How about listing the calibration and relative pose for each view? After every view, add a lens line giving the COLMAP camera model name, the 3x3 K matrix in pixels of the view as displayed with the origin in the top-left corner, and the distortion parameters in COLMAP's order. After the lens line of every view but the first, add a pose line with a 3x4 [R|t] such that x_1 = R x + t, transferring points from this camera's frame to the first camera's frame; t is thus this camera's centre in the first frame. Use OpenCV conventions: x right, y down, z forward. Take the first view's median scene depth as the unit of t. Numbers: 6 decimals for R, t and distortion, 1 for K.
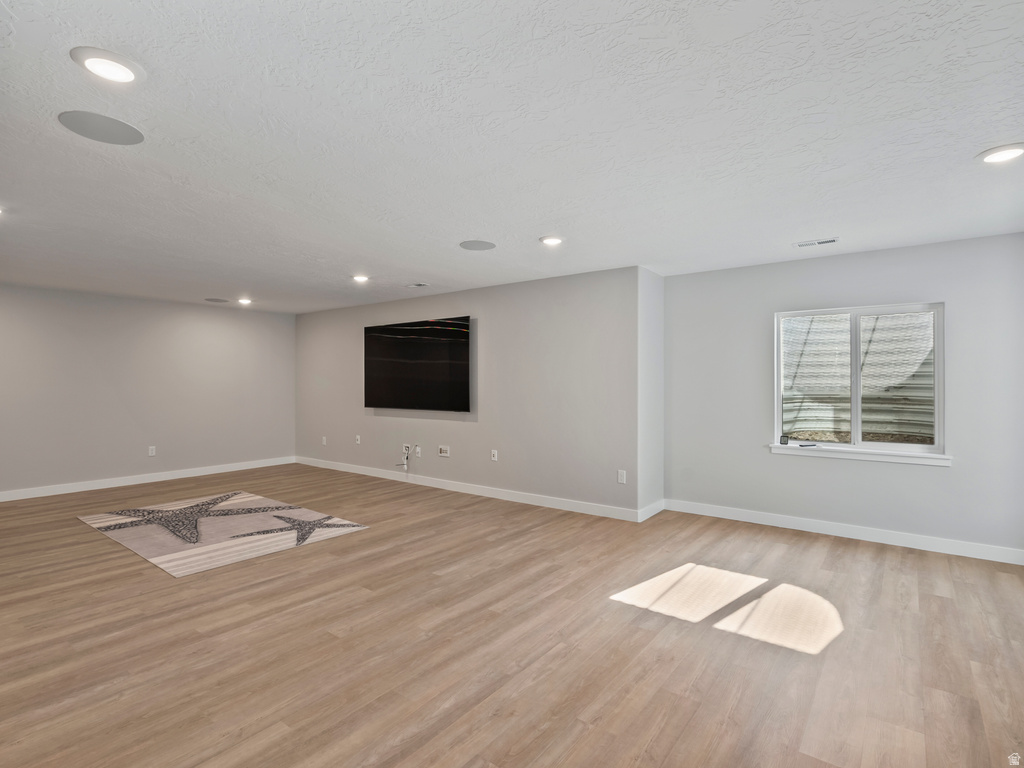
lens RADIAL K [[521.9, 0, 513.4], [0, 521.9, 385.7], [0, 0, 1]] dist [-0.002564, 0.001025]
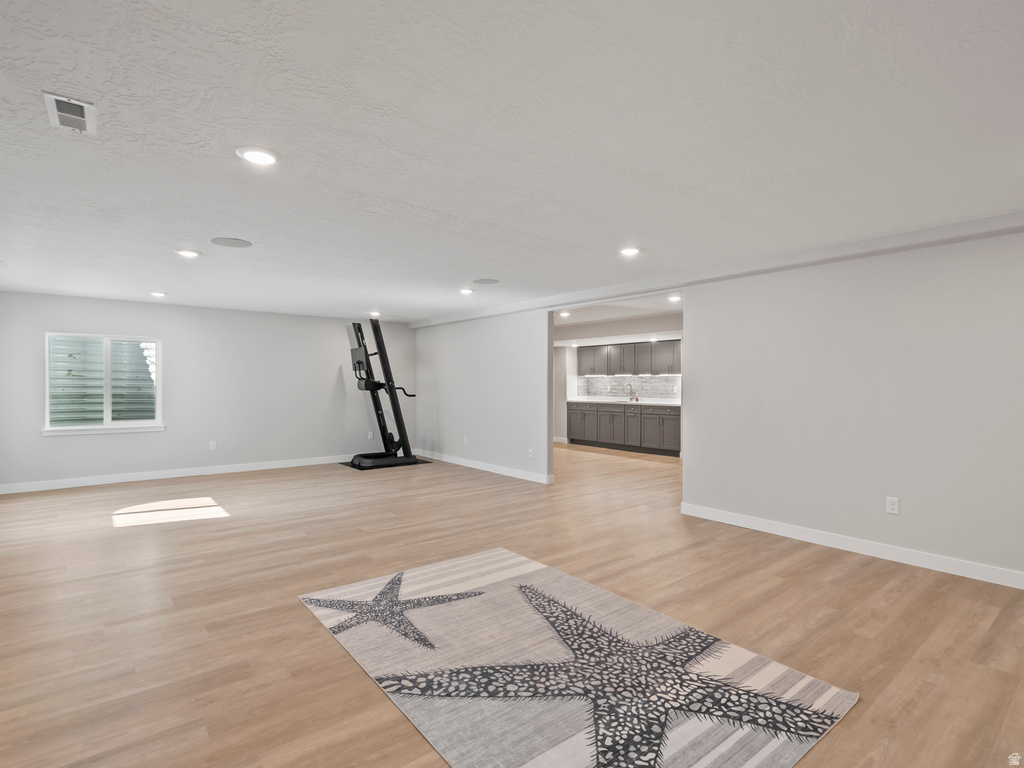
lens RADIAL K [[521.9, 0, 513.4], [0, 521.9, 385.7], [0, 0, 1]] dist [-0.002564, 0.001025]
pose [[-0.971694, -0.002552, 0.236228, -0.851898], [-0.000246, 0.999952, 0.009793, -0.010532], [-0.236242, 0.009458, -0.971648, 1.917180]]
